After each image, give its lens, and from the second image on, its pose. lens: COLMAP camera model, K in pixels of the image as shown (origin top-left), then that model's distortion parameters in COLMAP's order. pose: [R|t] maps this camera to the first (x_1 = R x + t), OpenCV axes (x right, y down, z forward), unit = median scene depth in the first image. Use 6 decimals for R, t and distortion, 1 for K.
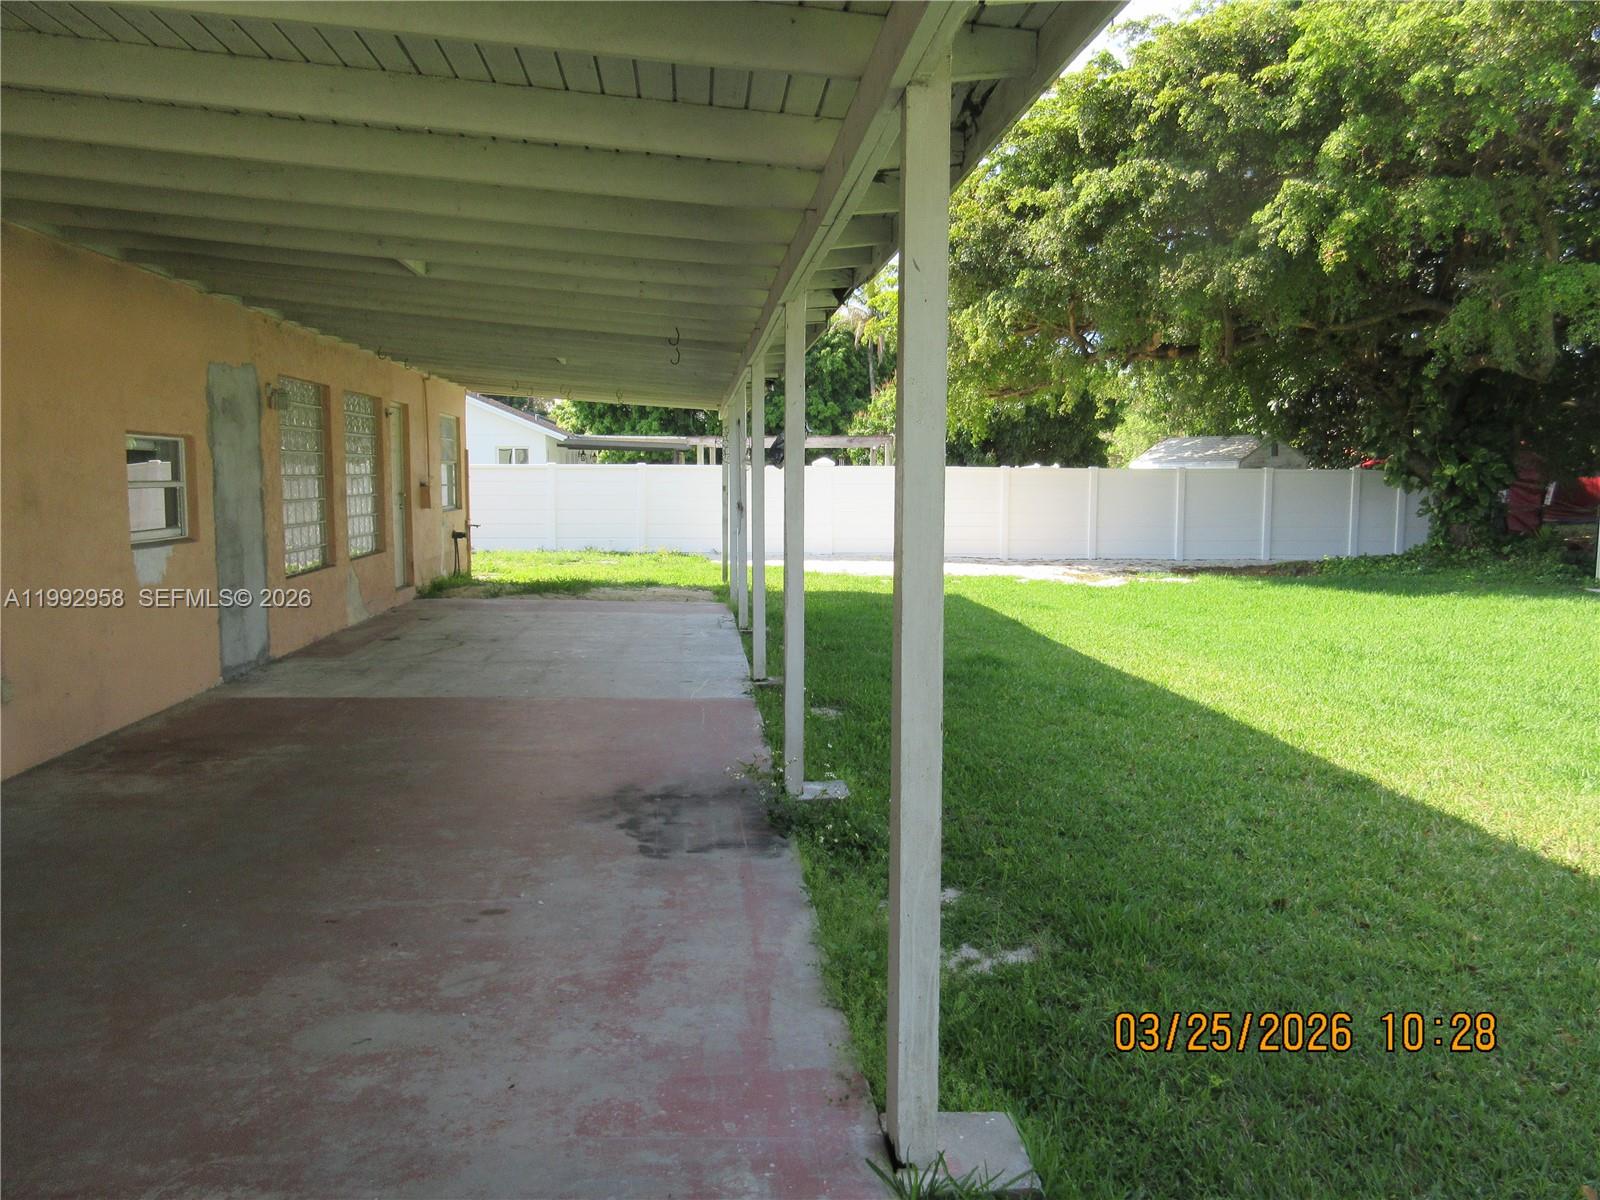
lens RADIAL K [[1203.2, 0, 800.0], [0, 1203.2, 600.0], [0, 0, 1]] dist [-0.042762, 0.064625]
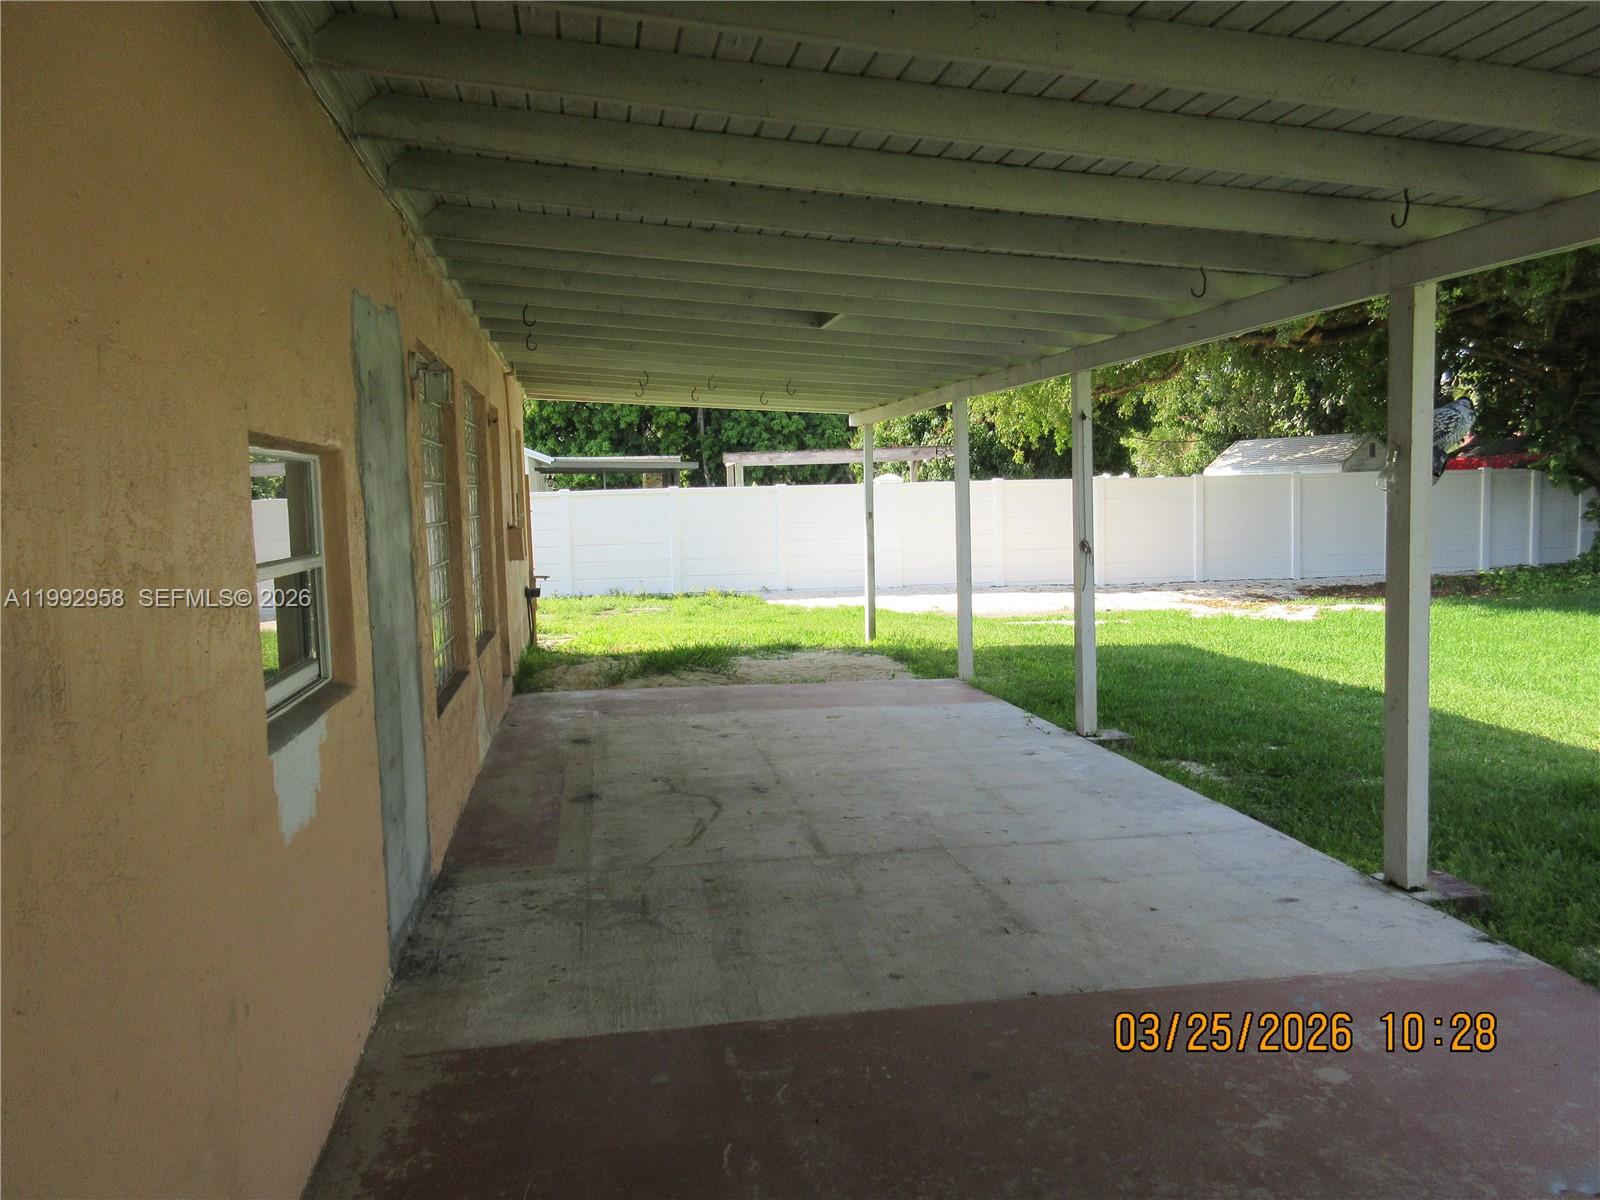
lens RADIAL K [[1203.2, 0, 800.0], [0, 1203.2, 600.0], [0, 0, 1]] dist [-0.042762, 0.064625]
pose [[0.996455, -0.037024, 0.075540, -0.119731], [0.038122, 0.999187, -0.013143, -0.022568], [-0.074992, 0.015977, 0.997056, 0.176874]]
